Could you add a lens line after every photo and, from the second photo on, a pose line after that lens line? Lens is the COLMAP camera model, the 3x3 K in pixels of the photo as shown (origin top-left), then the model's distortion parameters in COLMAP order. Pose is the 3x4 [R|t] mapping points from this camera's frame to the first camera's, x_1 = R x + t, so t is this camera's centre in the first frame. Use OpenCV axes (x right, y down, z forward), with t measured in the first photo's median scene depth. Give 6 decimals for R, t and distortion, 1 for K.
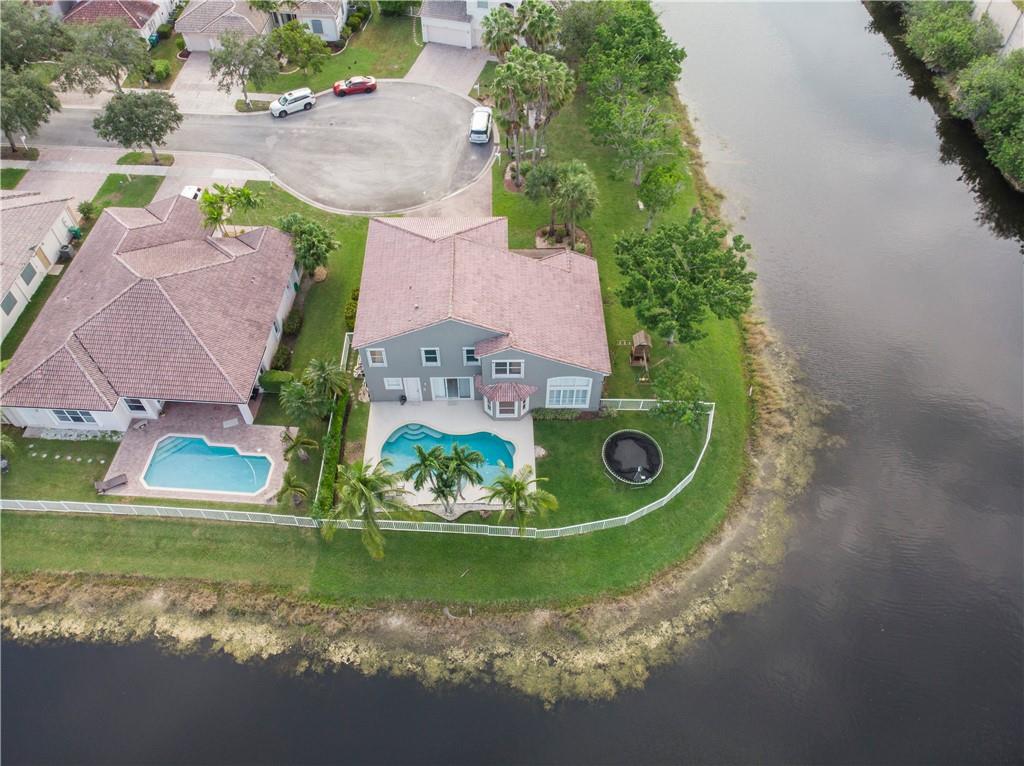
lens RADIAL K [[752.2, 0, 512.0], [0, 752.2, 383.0], [0, 0, 1]] dist [-0.006978, 0.002484]
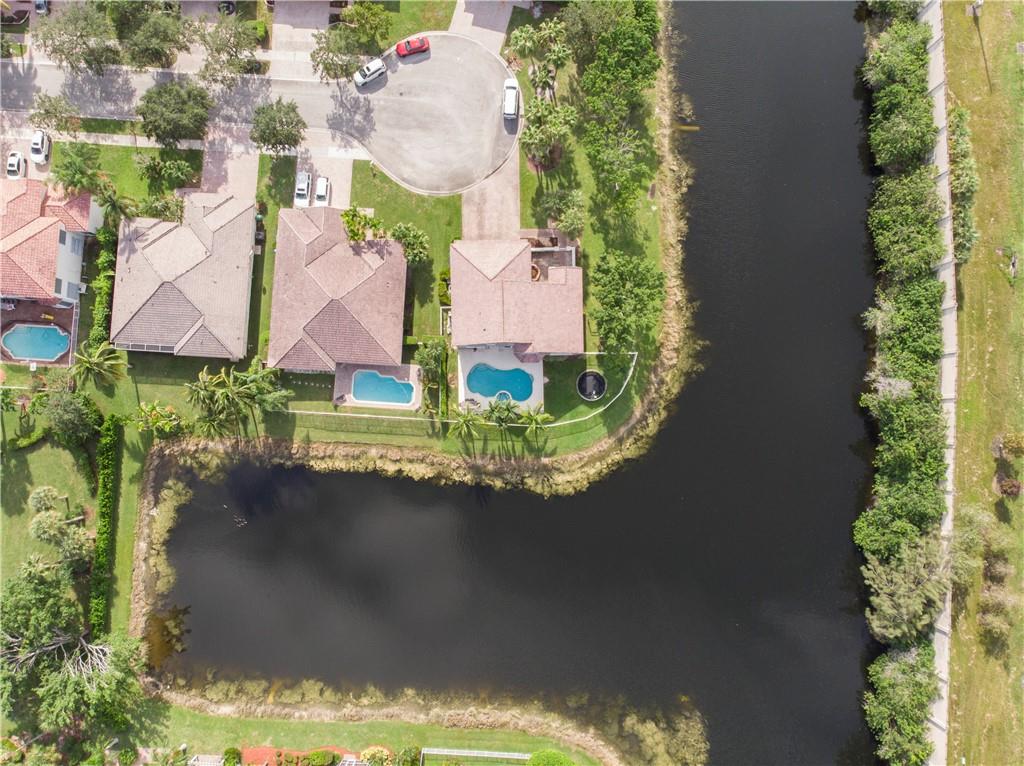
lens RADIAL K [[752.2, 0, 512.0], [0, 752.2, 383.0], [0, 0, 1]] dist [-0.006978, 0.002484]
pose [[0.999985, 0.004492, -0.003158, -0.046170], [-0.001791, 0.810540, 0.585680, -1.069608], [0.005191, -0.585666, 0.810536, -0.624818]]
